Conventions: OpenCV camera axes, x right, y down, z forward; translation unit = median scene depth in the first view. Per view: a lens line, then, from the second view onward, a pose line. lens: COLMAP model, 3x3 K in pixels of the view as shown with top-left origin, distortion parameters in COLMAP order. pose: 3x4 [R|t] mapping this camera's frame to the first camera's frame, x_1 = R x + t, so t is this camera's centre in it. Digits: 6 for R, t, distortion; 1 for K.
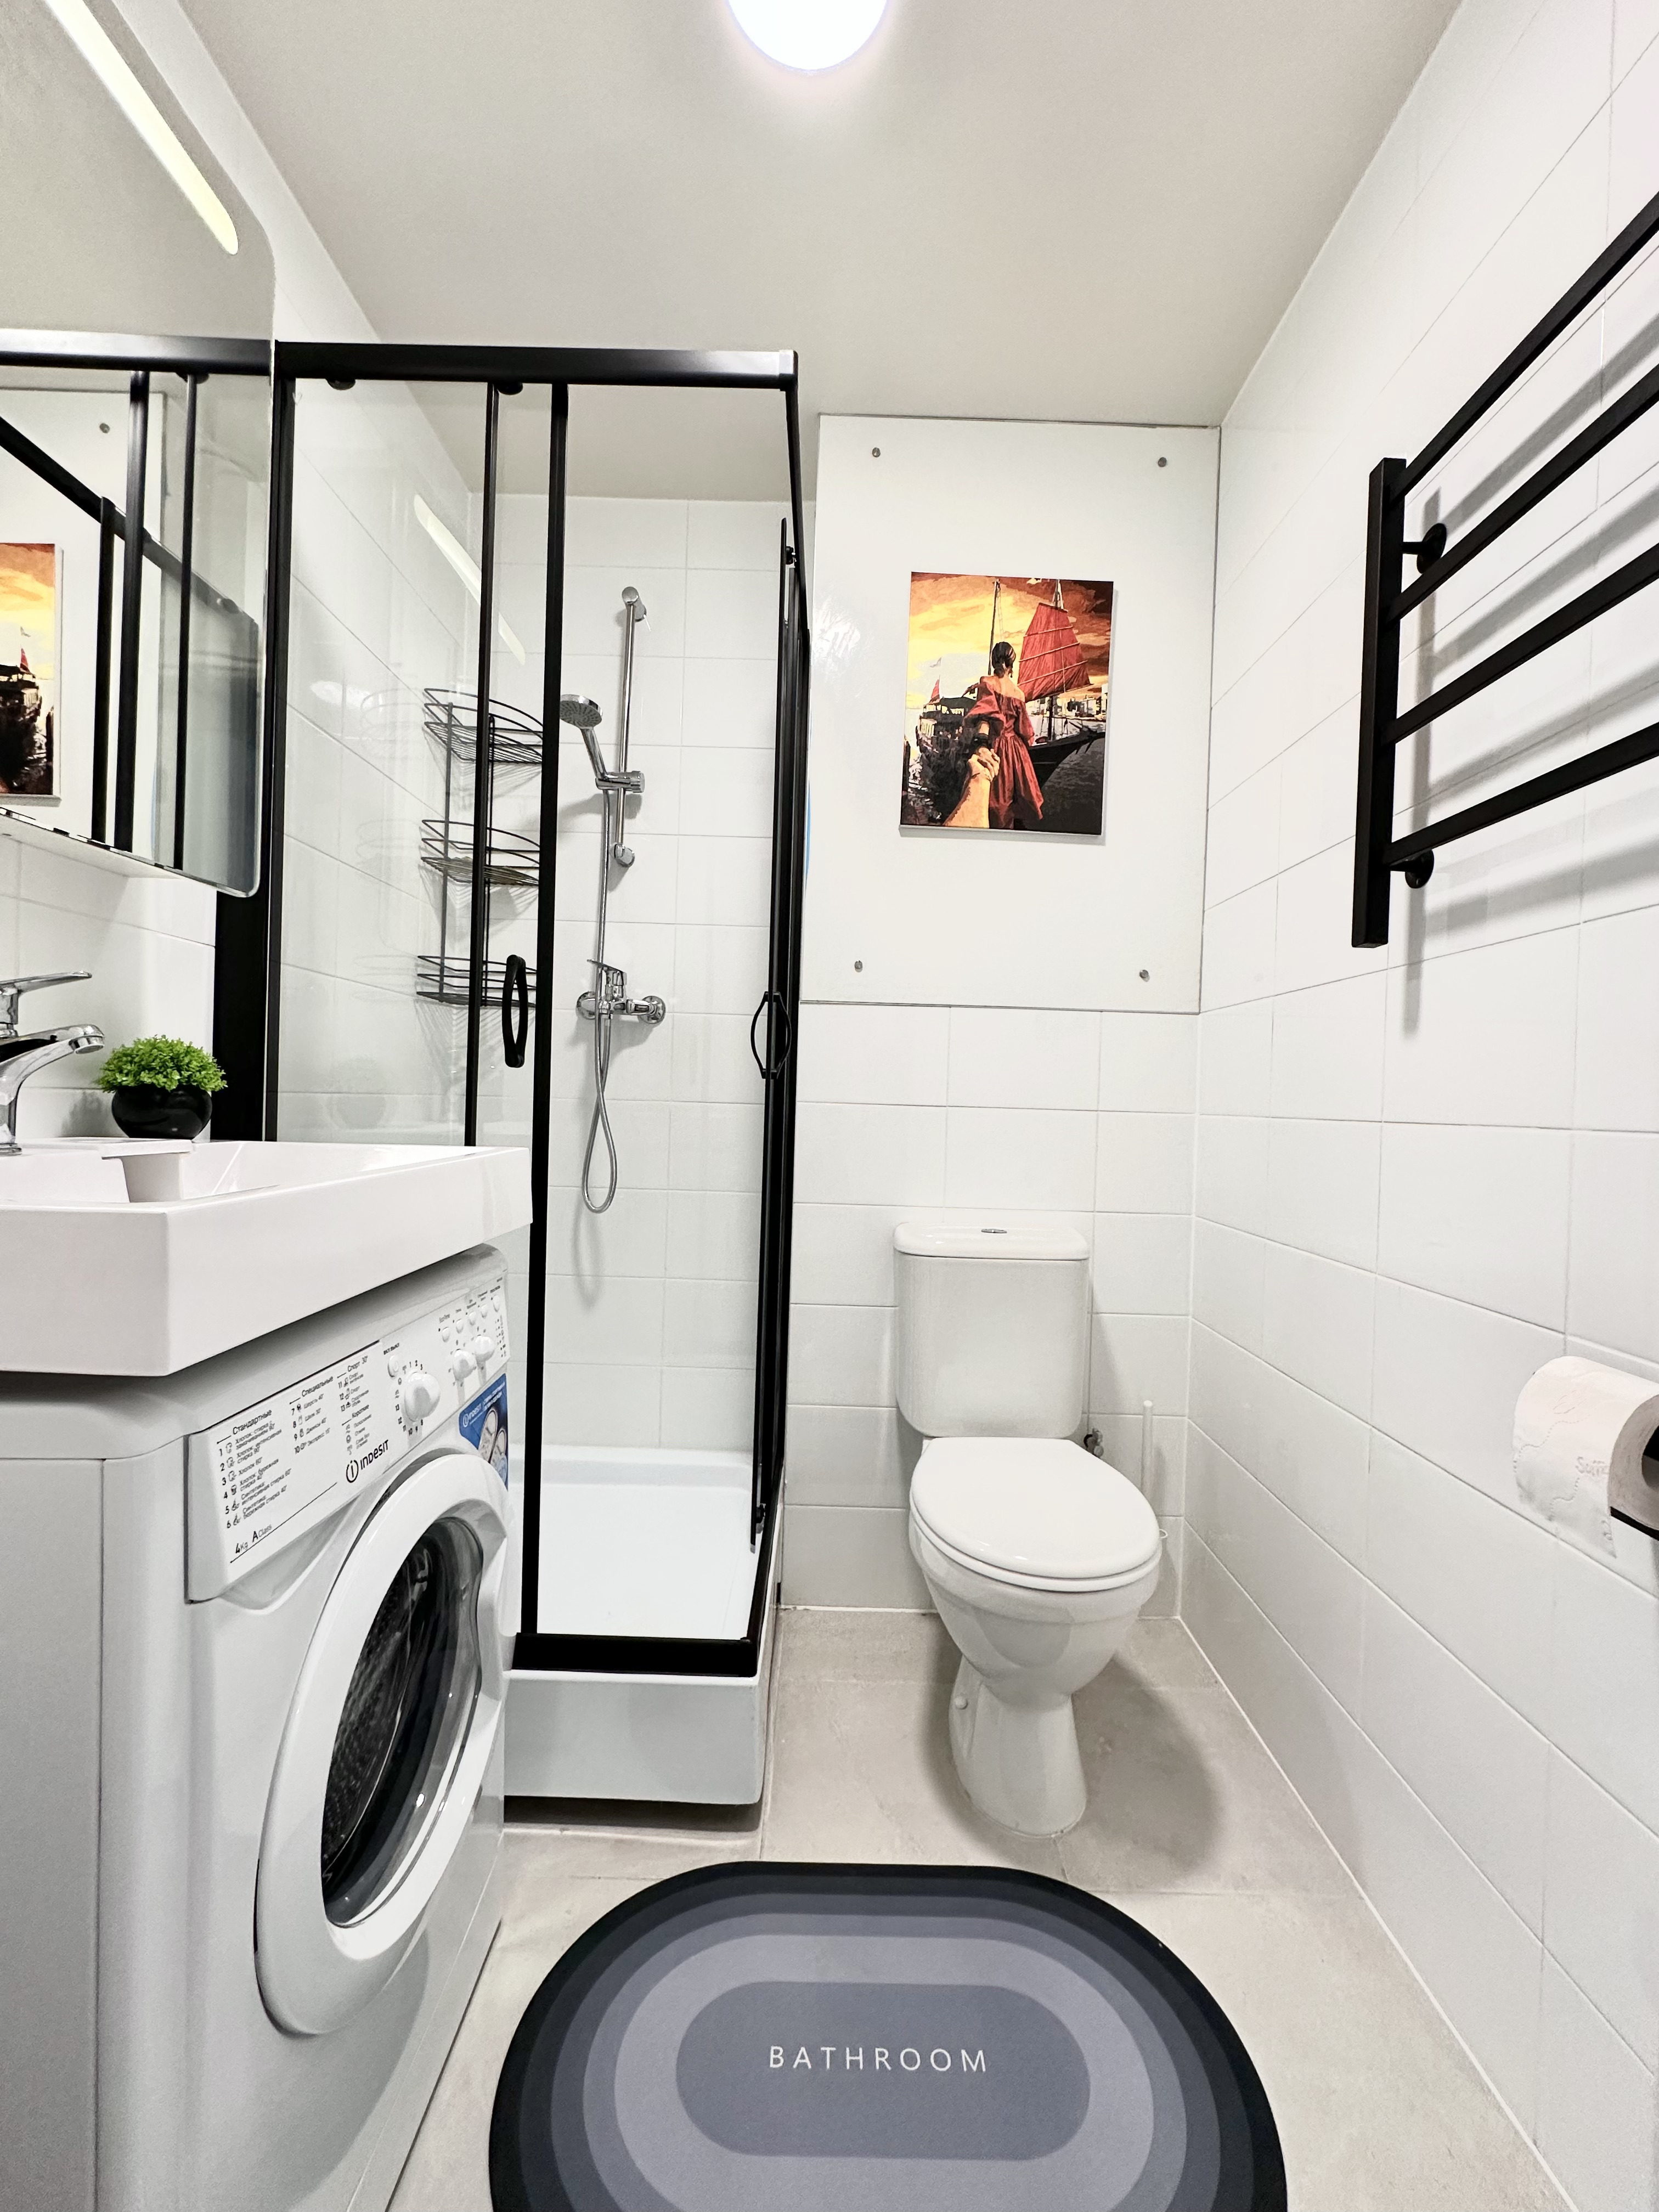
lens RADIAL K [[886.2, 0, 832.8], [0, 886.2, 1106.9], [0, 0, 1]] dist [-0.002756, -0.000109]
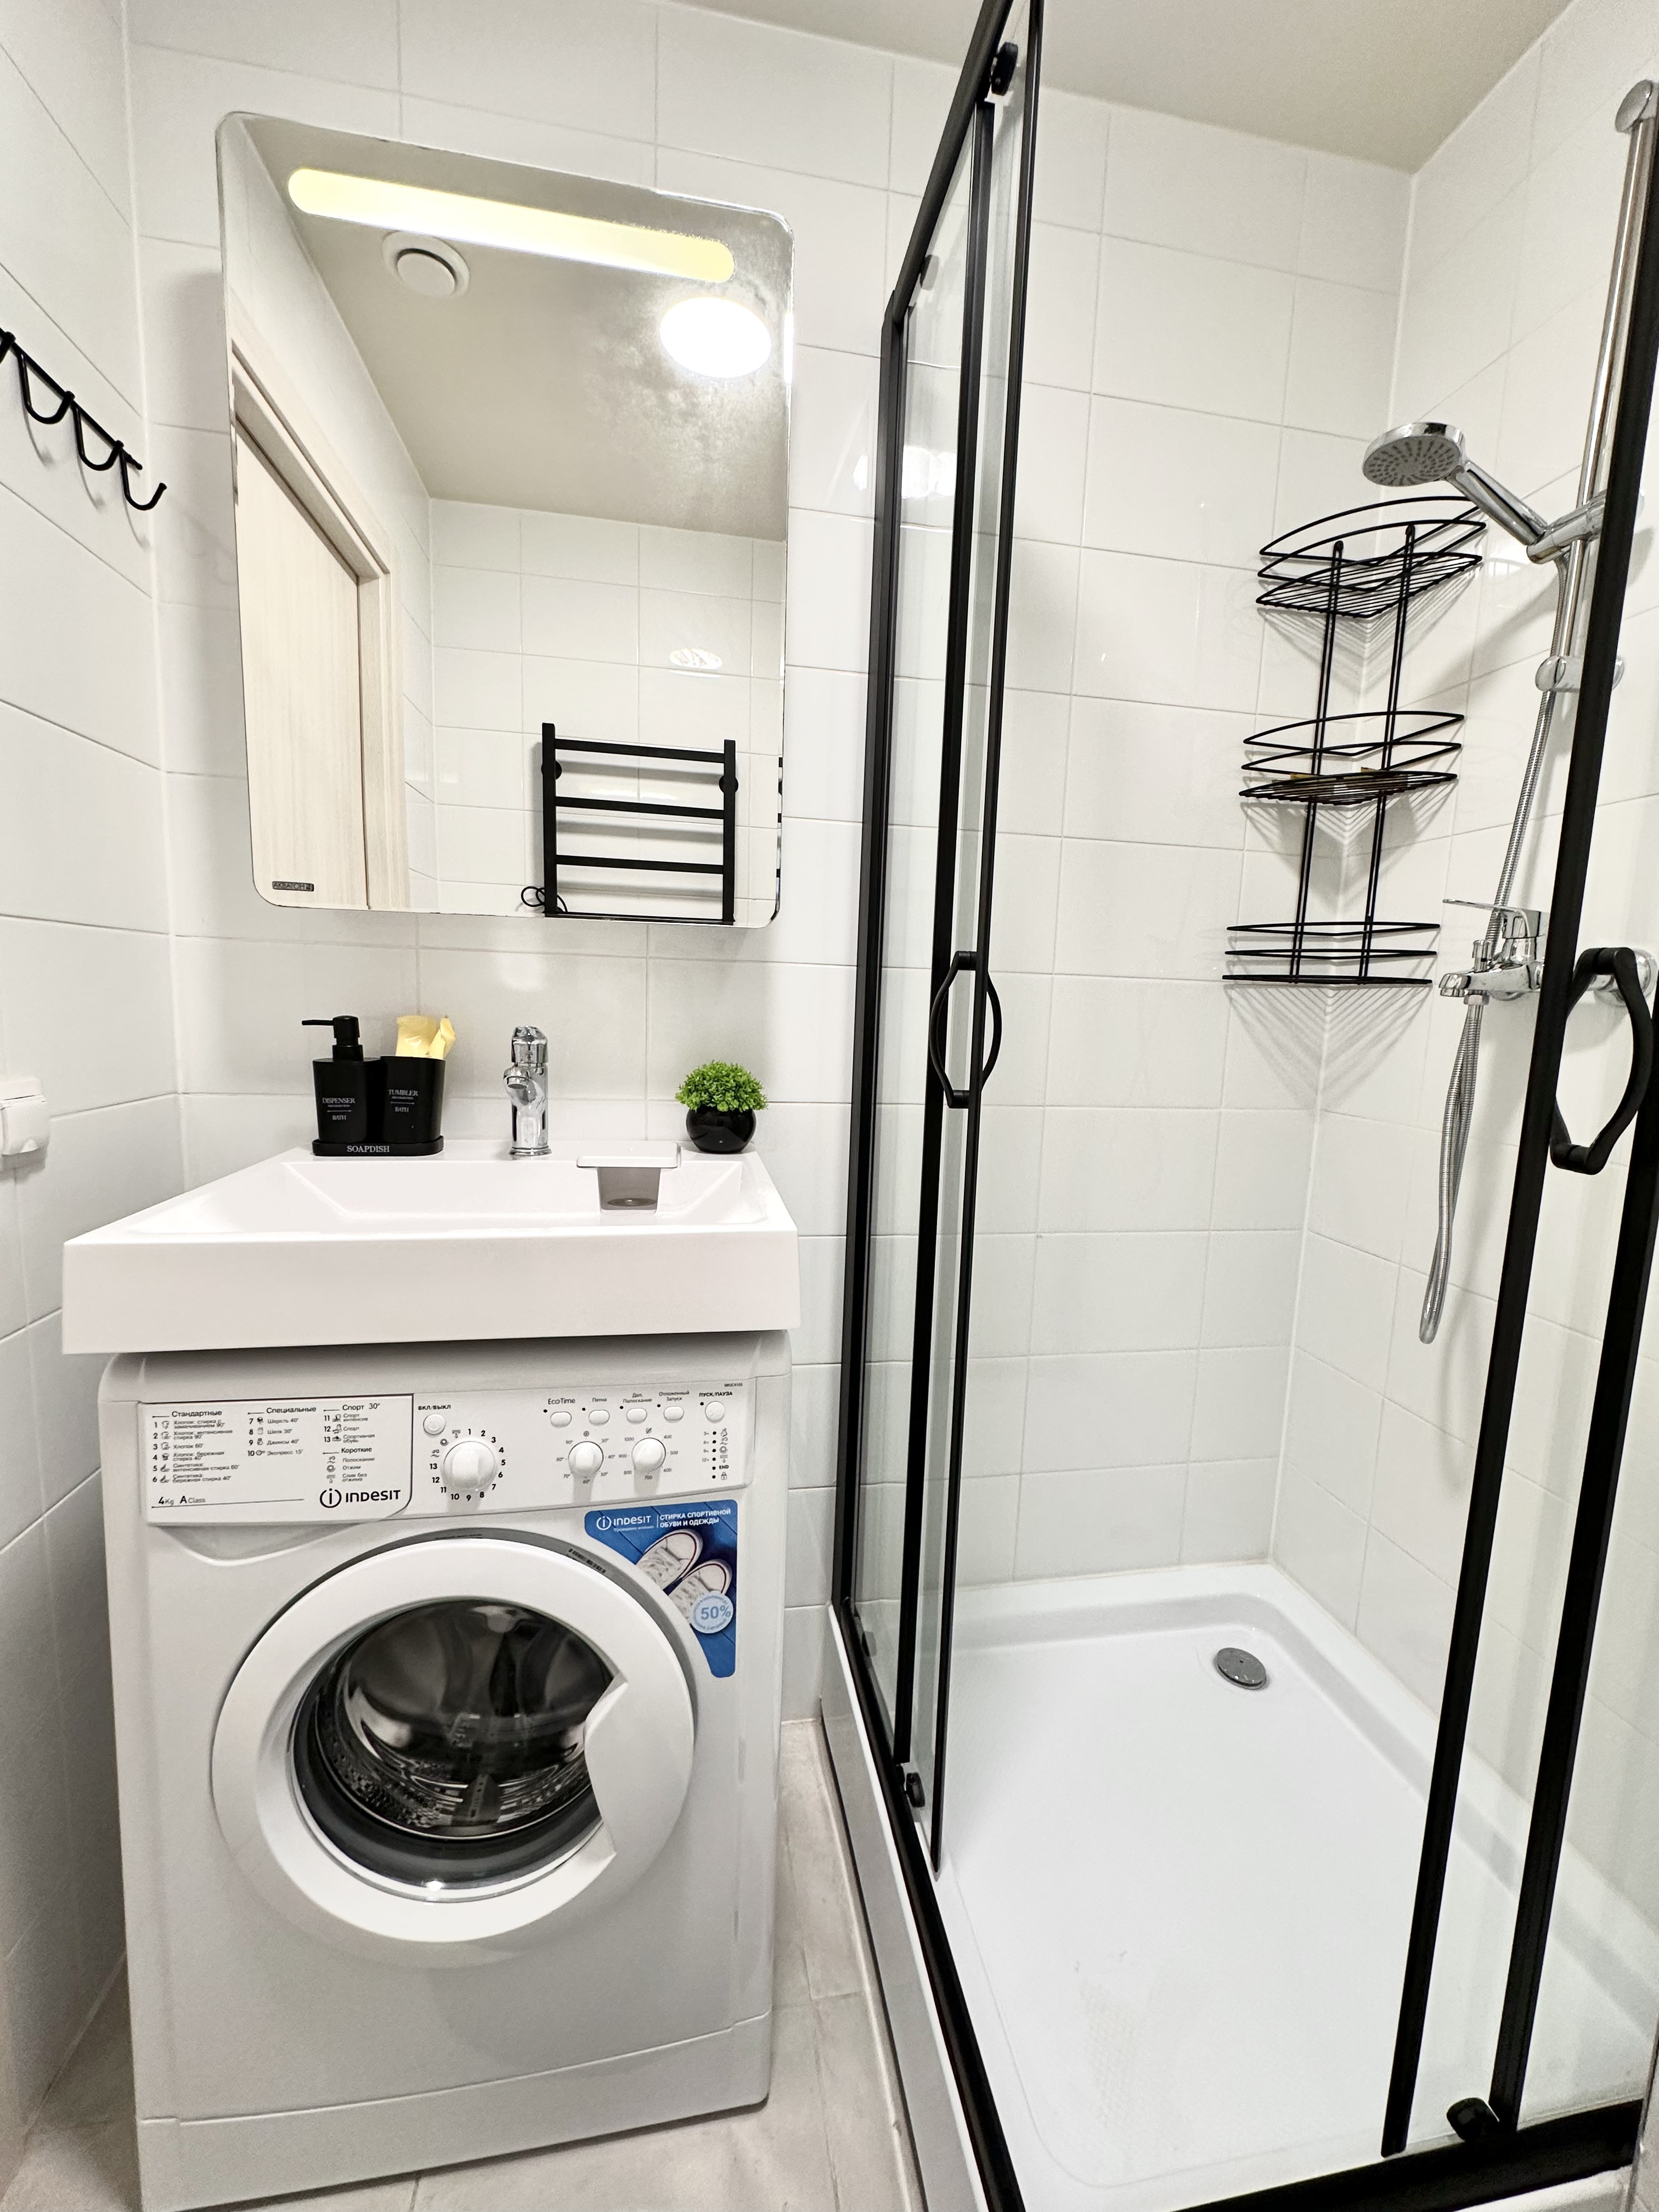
lens RADIAL K [[886.2, 0, 833.2], [0, 886.2, 1113.1], [0, 0, 1]] dist [-0.002756, -0.000109]
pose [[0.175912, 0.100889, -0.979222, 0.676576], [-0.036282, 0.994723, 0.095968, -0.219289], [0.983737, 0.018647, 0.178644, 1.596434]]
